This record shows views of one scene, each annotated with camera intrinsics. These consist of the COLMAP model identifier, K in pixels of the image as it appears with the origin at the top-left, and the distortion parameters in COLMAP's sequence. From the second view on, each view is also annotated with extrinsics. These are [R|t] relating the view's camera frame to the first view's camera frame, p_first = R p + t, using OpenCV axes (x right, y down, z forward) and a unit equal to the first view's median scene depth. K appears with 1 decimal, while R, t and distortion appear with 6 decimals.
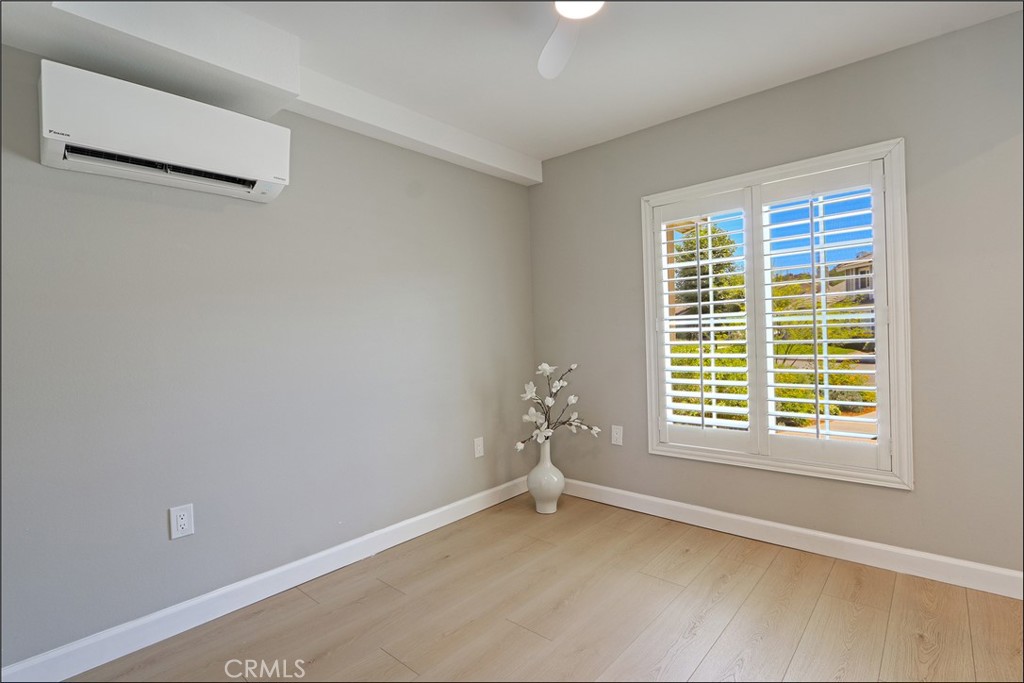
lens RADIAL K [[492.9, 0, 512.9], [0, 492.9, 339.8], [0, 0, 1]] dist [-0.013656, 0.000769]
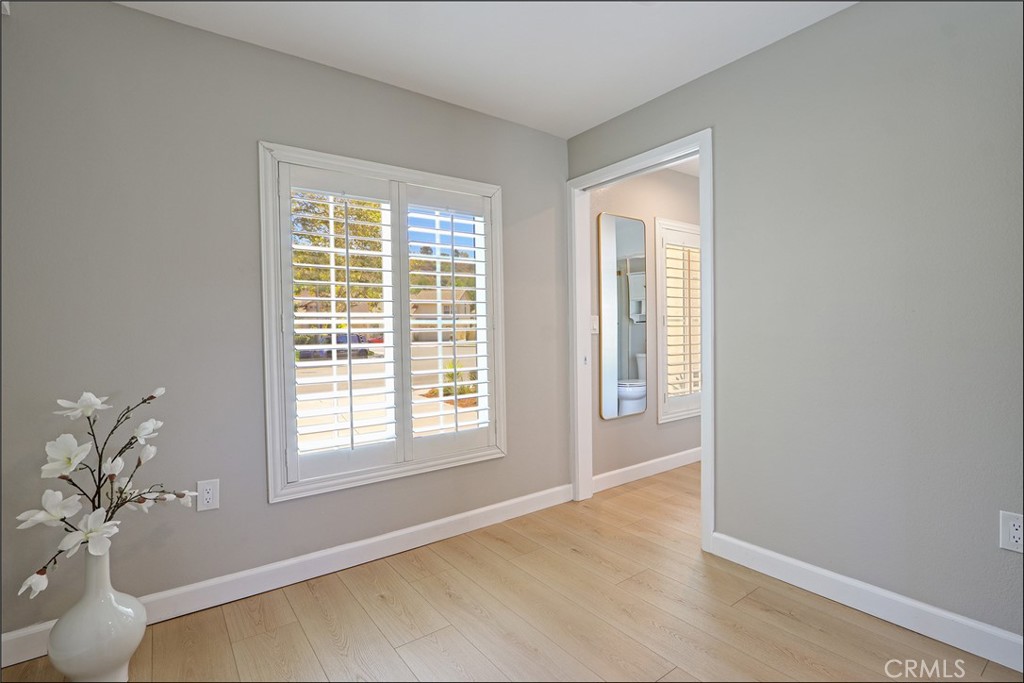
lens RADIAL K [[492.9, 0, 512.9], [0, 492.9, 339.8], [0, 0, 1]] dist [-0.013656, 0.000769]
pose [[0.205326, 0.006394, 0.978673, -0.356703], [0.016904, 0.999806, -0.010079, 0.007421], [-0.978548, 0.018613, 0.205178, 0.523443]]
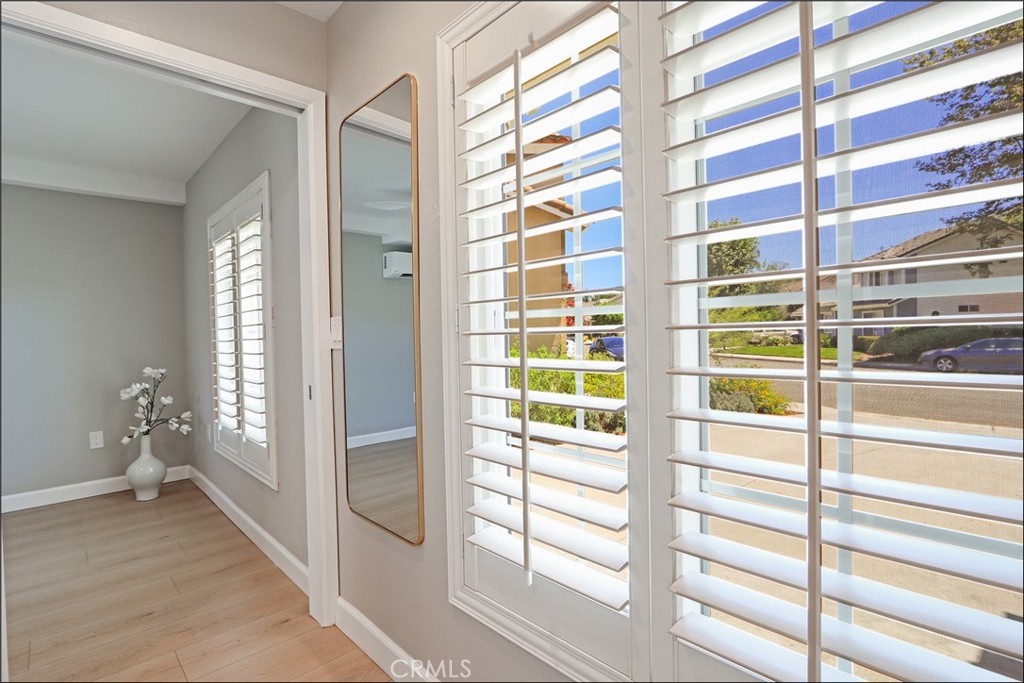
lens RADIAL K [[486.5, 0, 511.1], [0, 486.5, 342.9], [0, 0, 1]] dist [-0.014386, -0.000305]
pose [[0.996326, 0.011330, -0.084892, 1.072050], [-0.010646, 0.999907, 0.008504, -0.029544], [0.084980, -0.007569, 0.996354, -0.030921]]
